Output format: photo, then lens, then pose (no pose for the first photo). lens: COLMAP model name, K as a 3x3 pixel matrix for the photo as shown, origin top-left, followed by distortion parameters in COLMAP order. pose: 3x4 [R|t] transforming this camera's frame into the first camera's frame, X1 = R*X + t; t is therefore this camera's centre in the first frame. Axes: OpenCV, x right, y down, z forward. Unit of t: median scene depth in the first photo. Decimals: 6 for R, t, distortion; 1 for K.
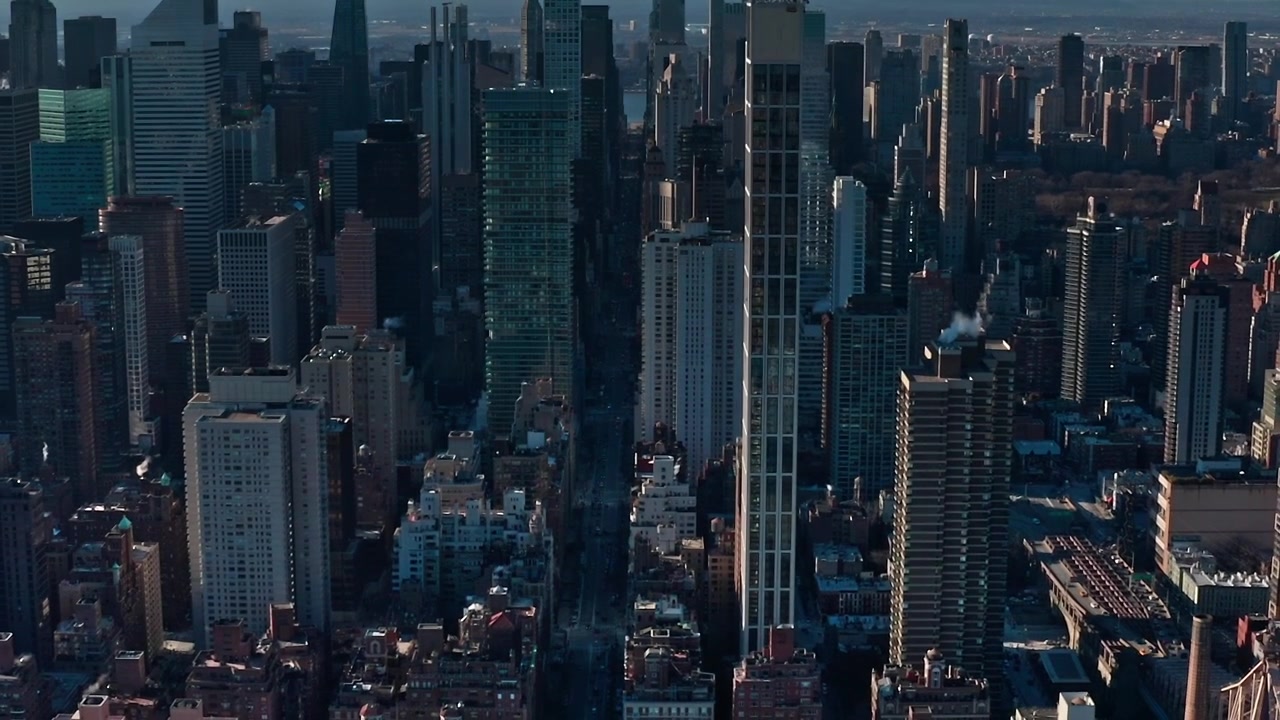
lens RADIAL K [[2105.3, 0, 639.4], [0, 2105.3, 359.1], [0, 0, 1]] dist [-0.193904, 0.000000]
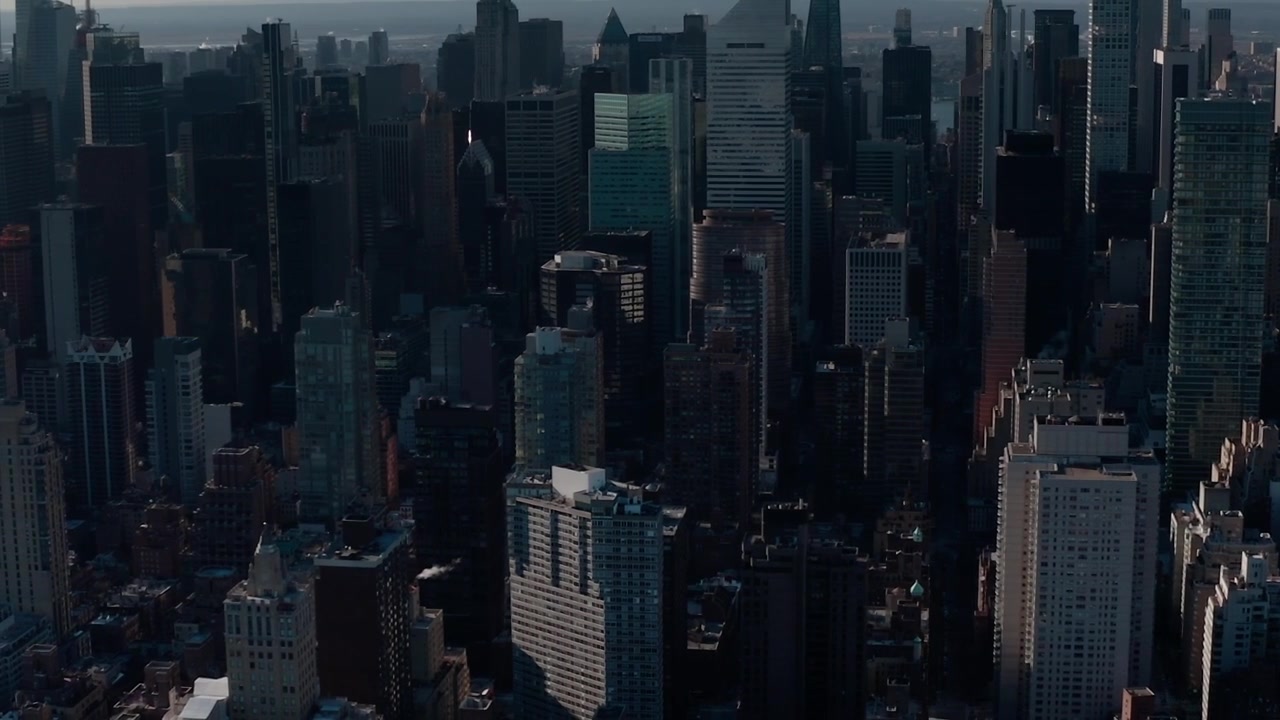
lens RADIAL K [[2105.3, 0, 640.9], [0, 2105.3, 358.4], [0, 0, 1]] dist [-0.193904, 0.000000]
pose [[0.990371, 0.013166, -0.137813, -0.179049], [-0.013637, 0.999904, -0.002474, -0.010958], [0.137768, 0.004330, 0.990455, 0.078848]]
